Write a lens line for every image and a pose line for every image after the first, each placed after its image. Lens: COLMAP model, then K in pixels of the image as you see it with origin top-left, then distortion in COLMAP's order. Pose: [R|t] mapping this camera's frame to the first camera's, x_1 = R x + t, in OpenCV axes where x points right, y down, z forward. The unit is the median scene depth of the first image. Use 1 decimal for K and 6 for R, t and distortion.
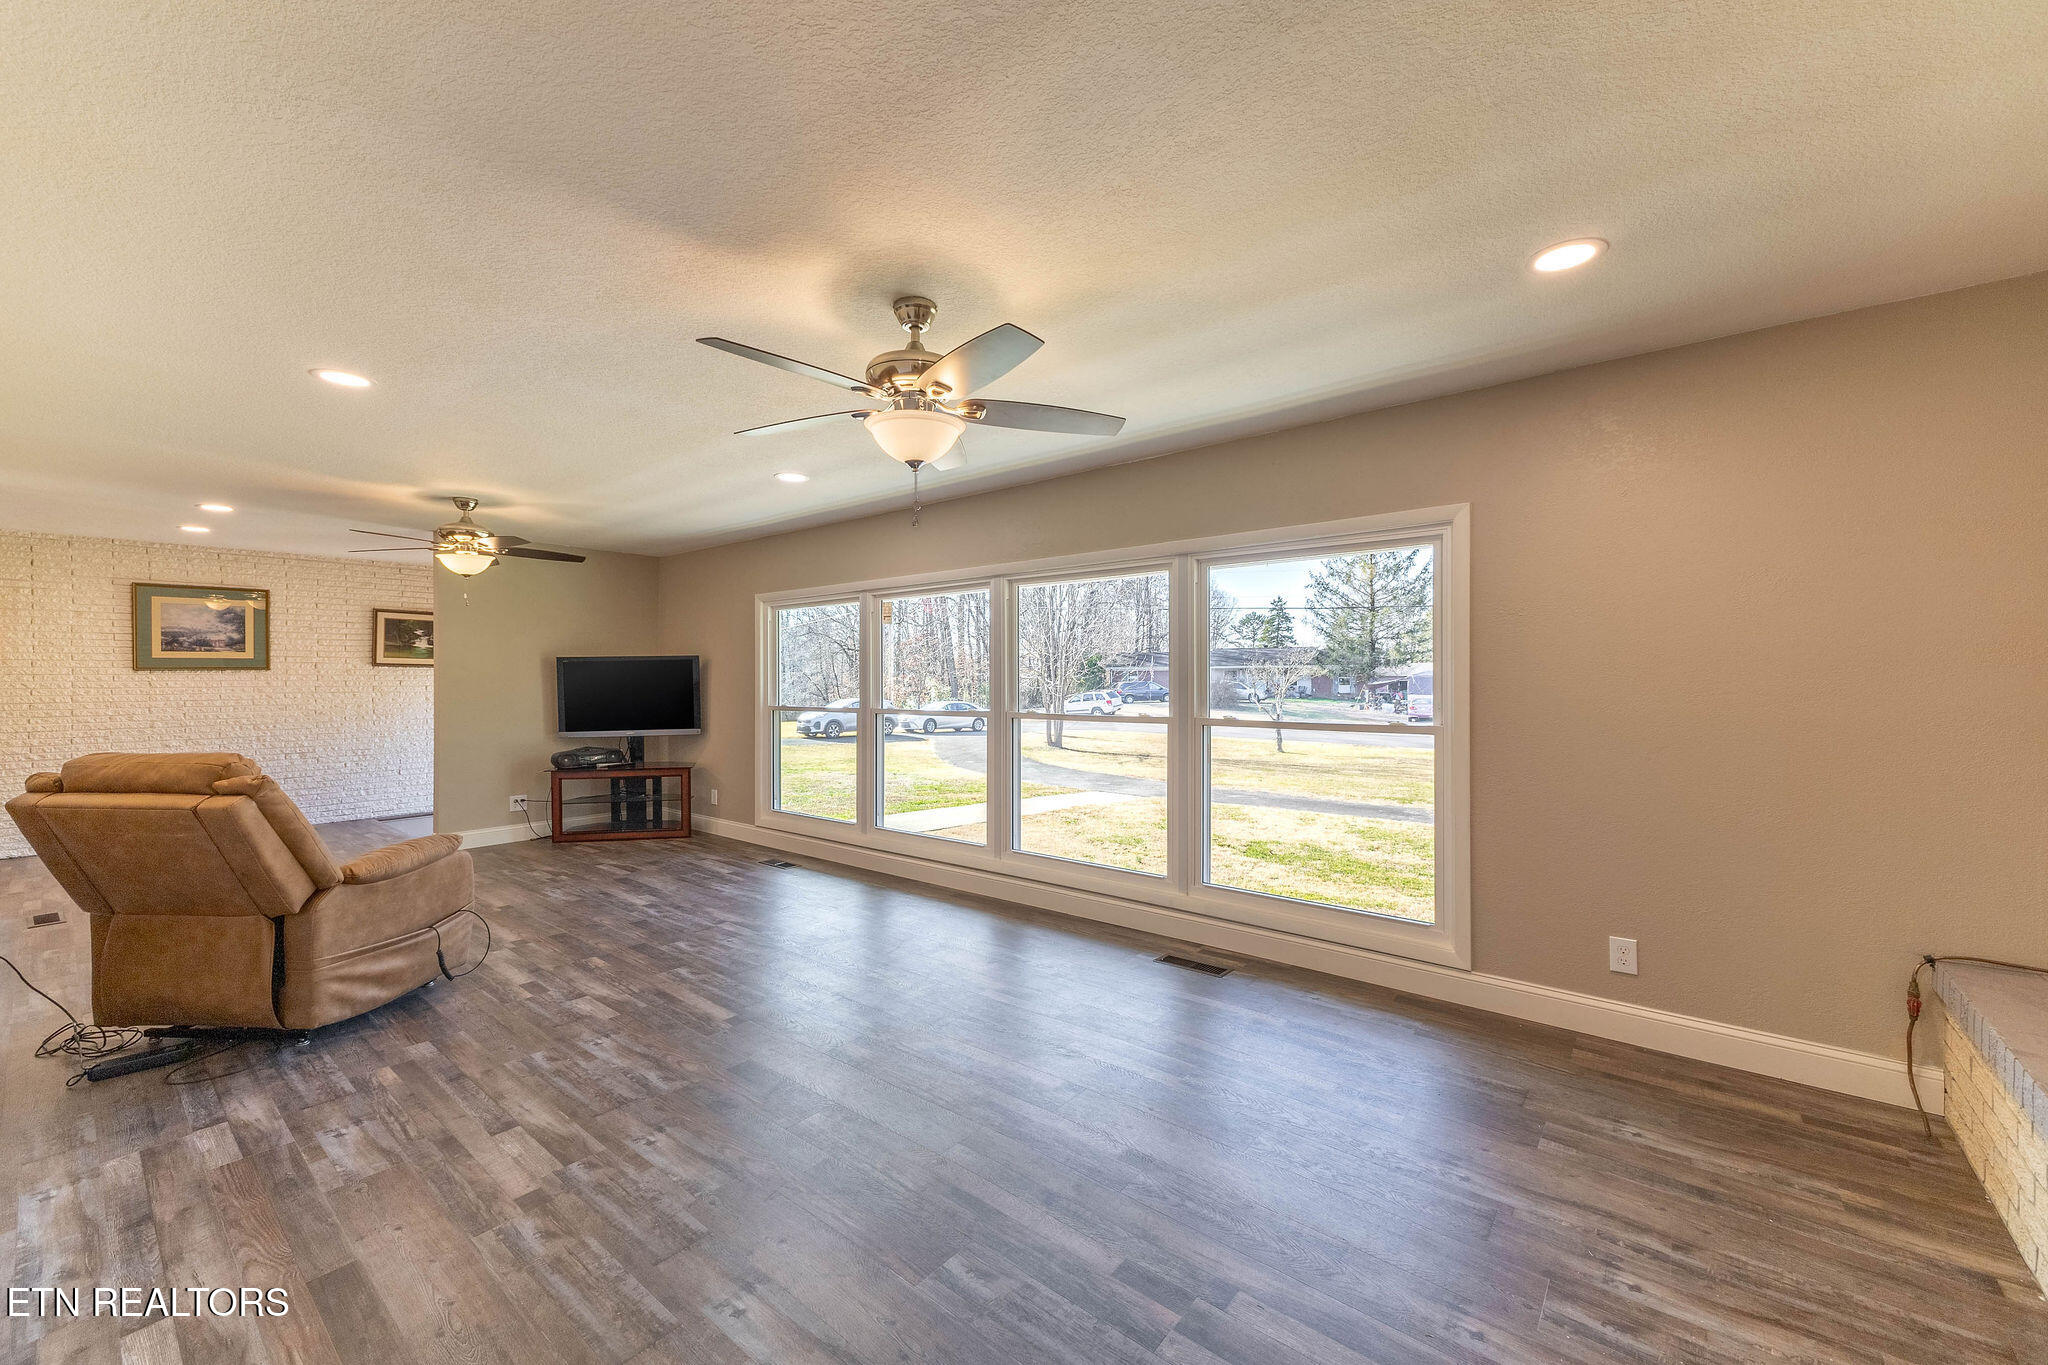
lens RADIAL K [[805.0, 0, 1025.5], [0, 805.0, 681.9], [0, 0, 1]] dist [0.012314, -0.004493]
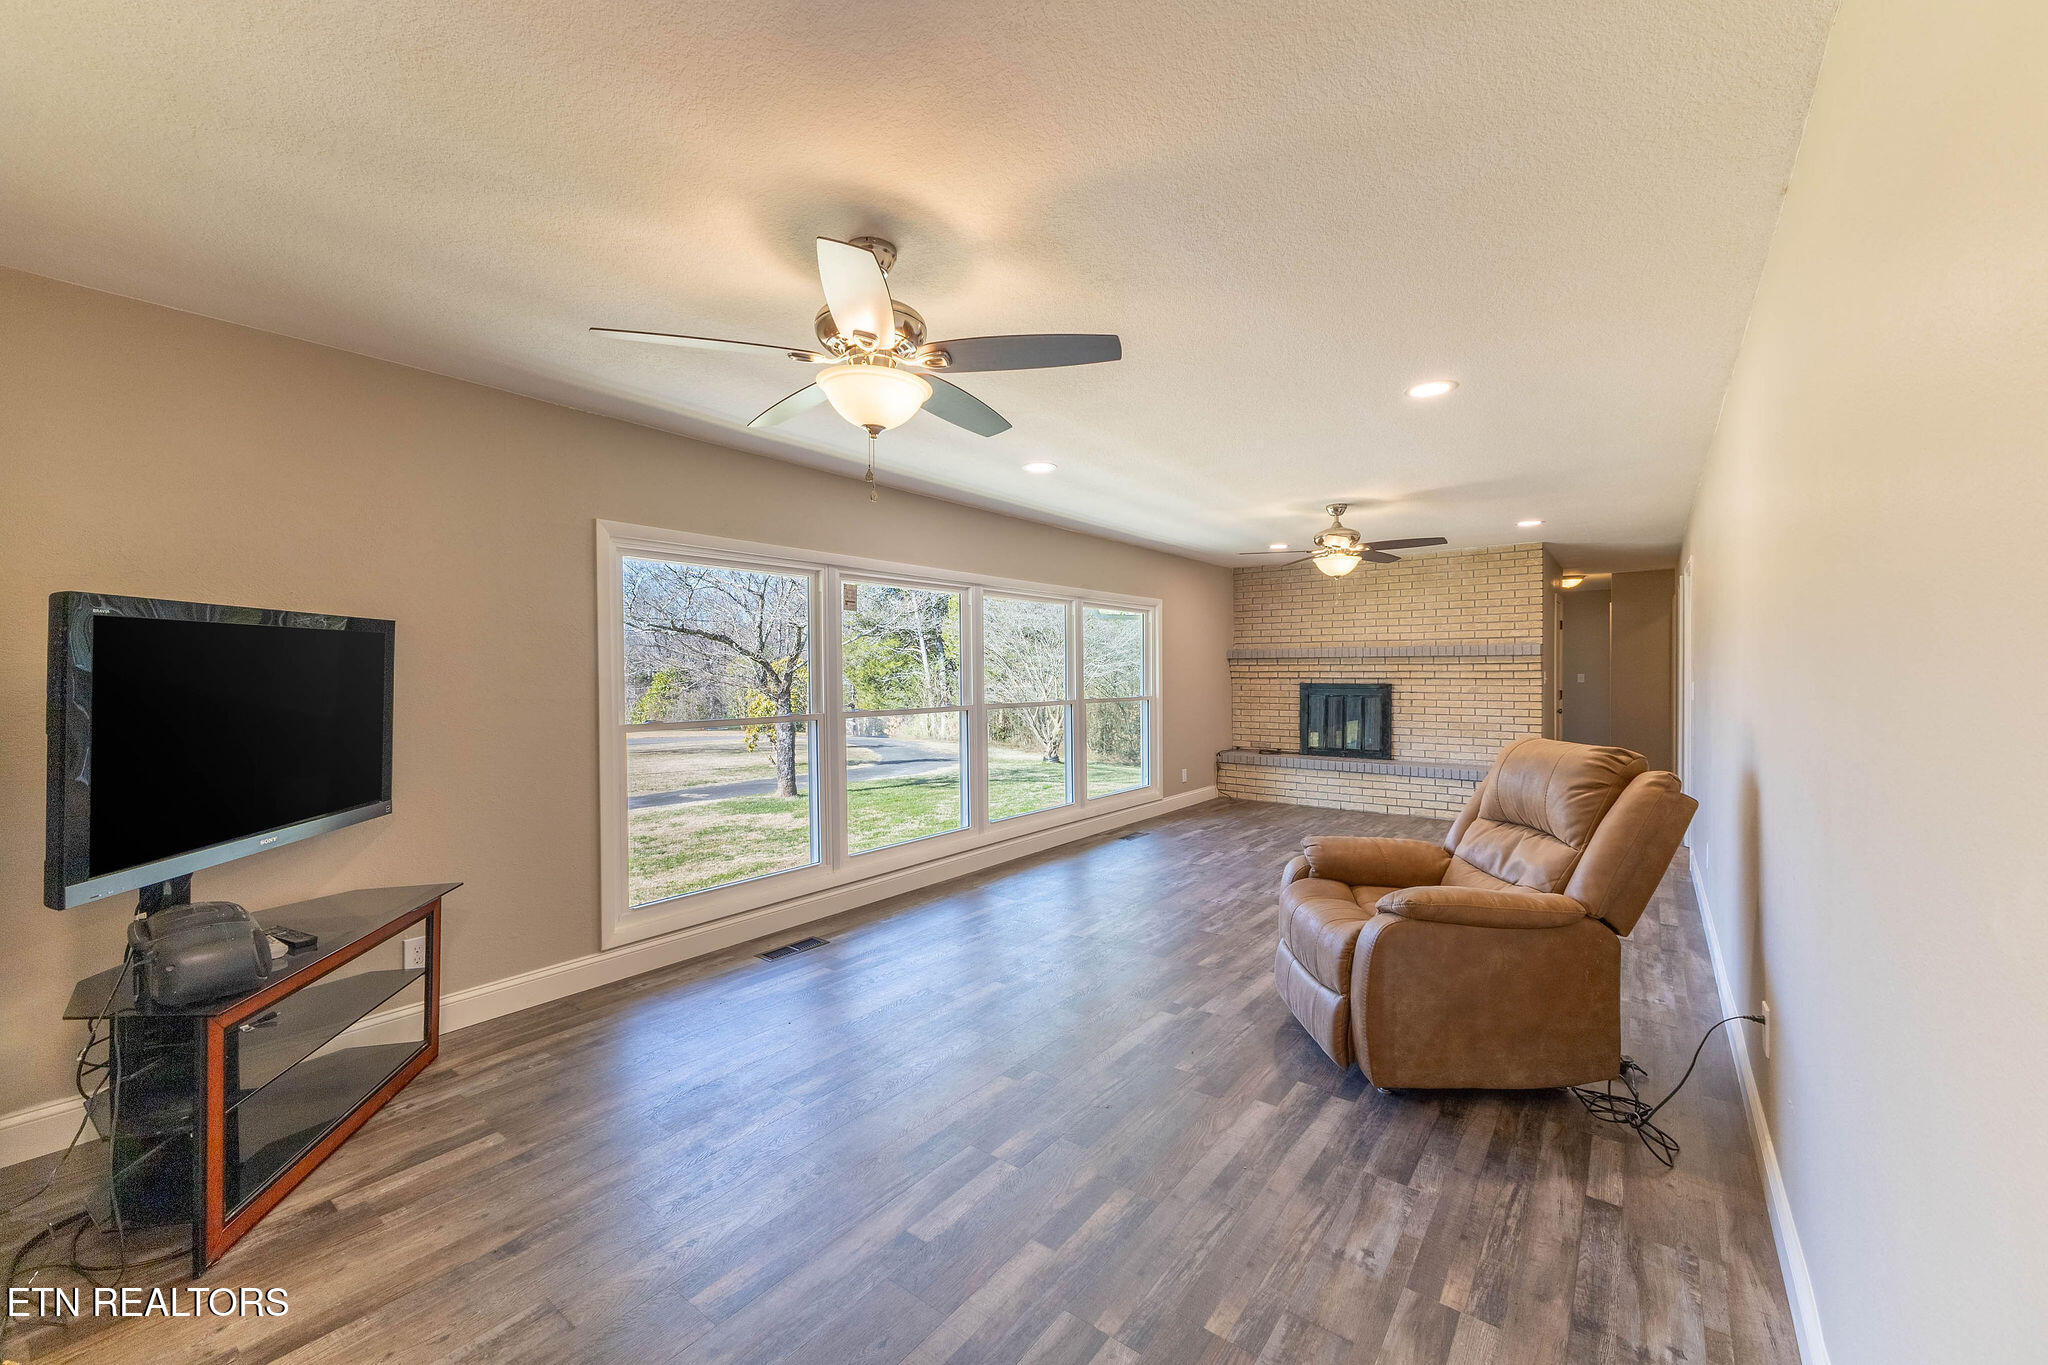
lens RADIAL K [[805.0, 0, 1025.5], [0, 805.0, 681.9], [0, 0, 1]] dist [0.012314, -0.004493]
pose [[-0.036836, -0.001844, 0.999320, -1.536289], [0.018157, 0.999832, 0.002514, 0.003886], [-0.999156, 0.018237, -0.036796, 1.286640]]
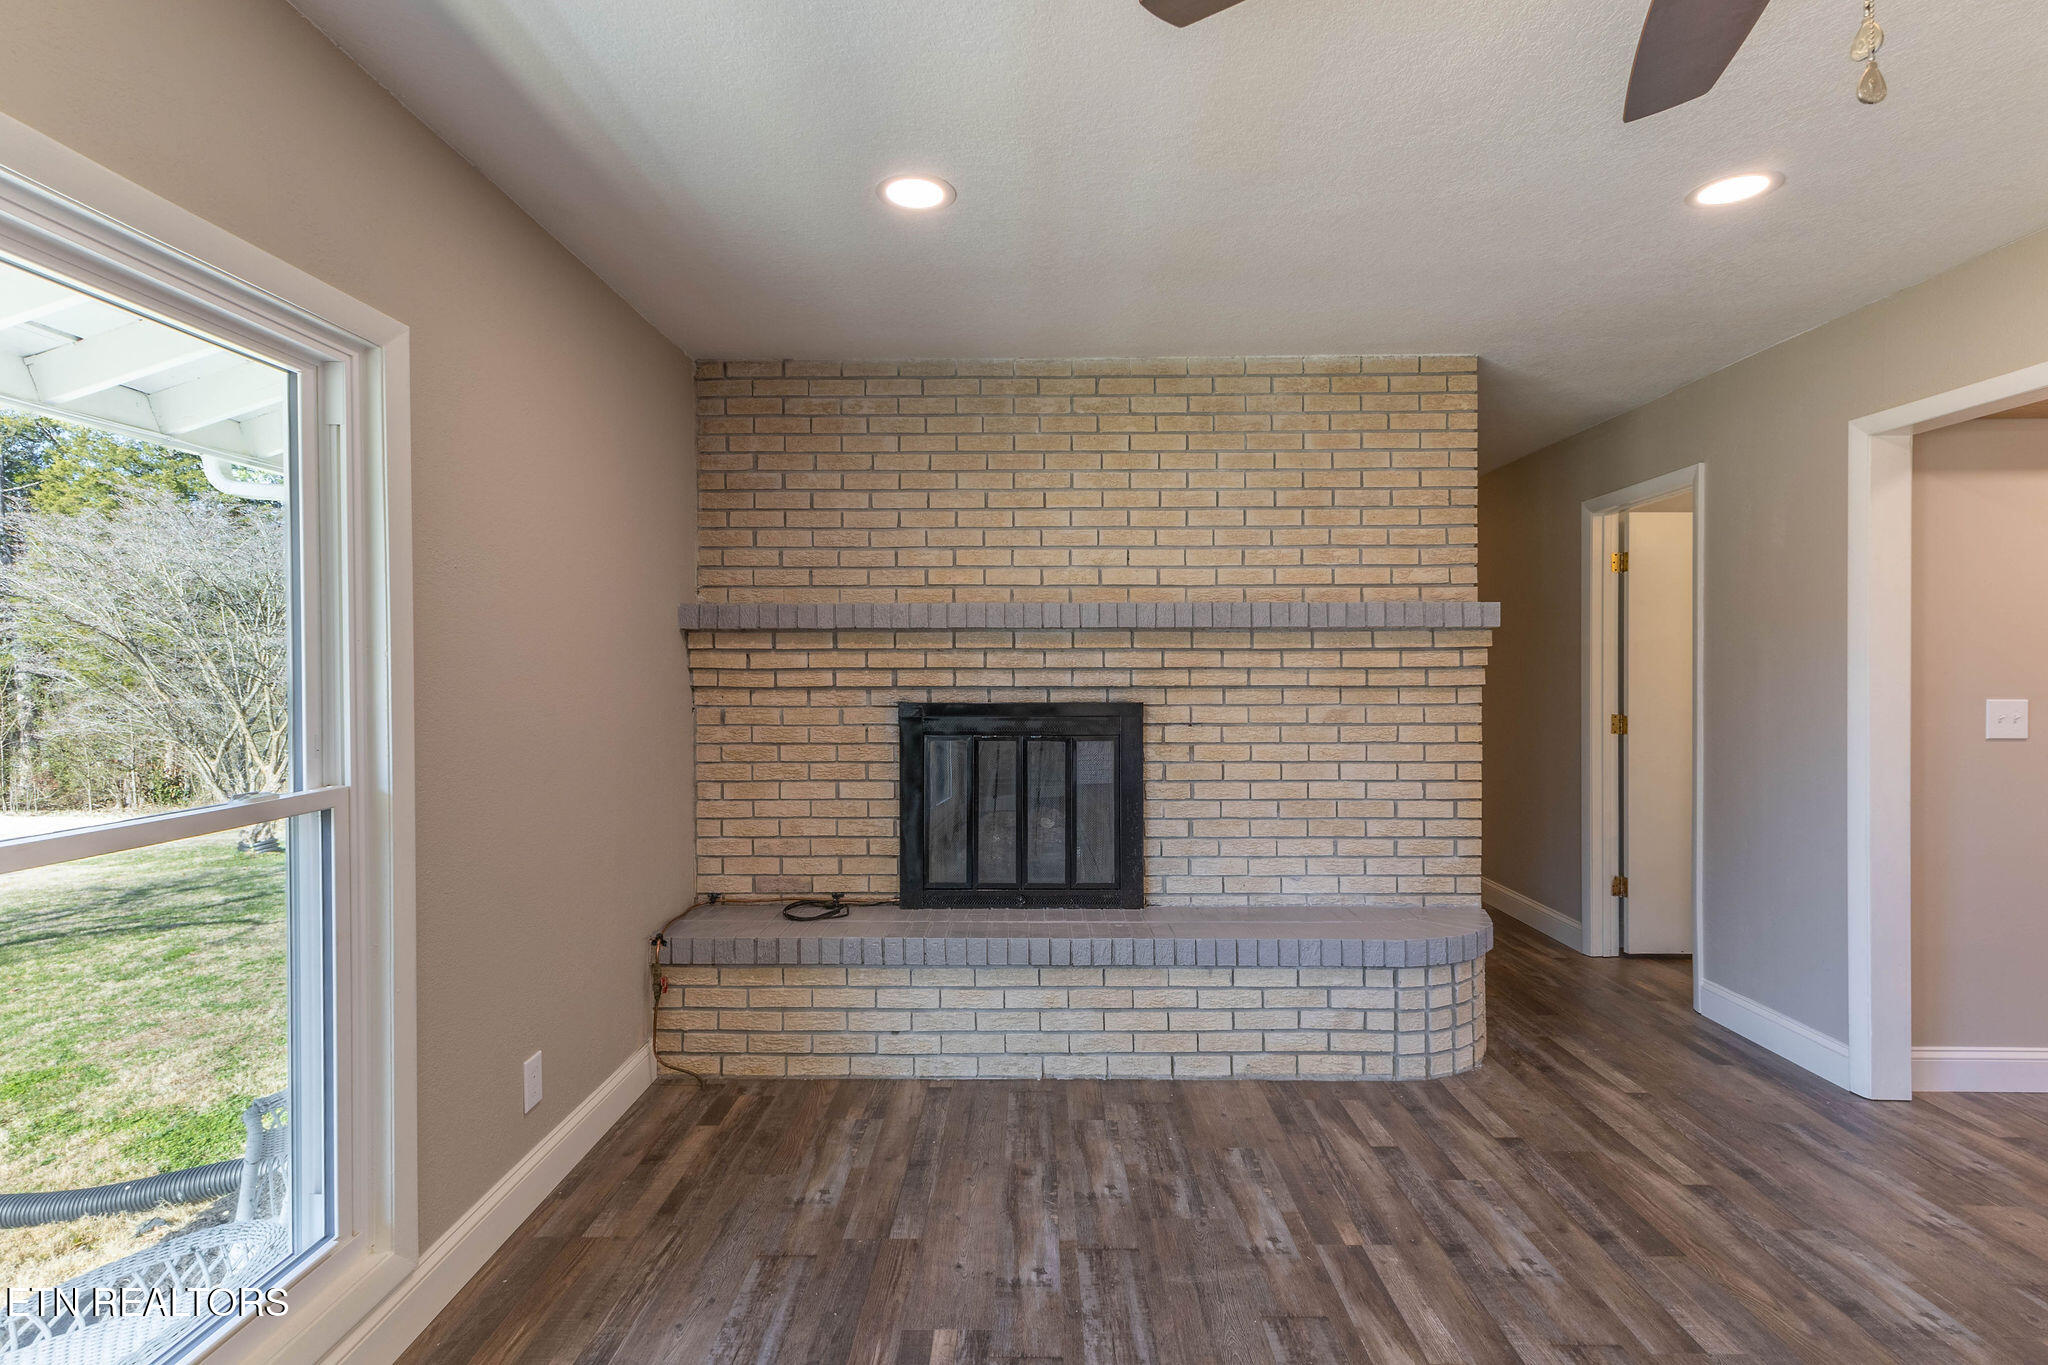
lens RADIAL K [[991.8, 0, 1024.0], [0, 991.8, 682.5], [0, 0, 1]] dist [0.016940, -0.010313]
pose [[-0.625670, 0.002596, 0.780083, -0.142875], [0.020384, 0.999707, 0.013023, -0.002664], [-0.779821, 0.024050, -0.625540, 0.946011]]
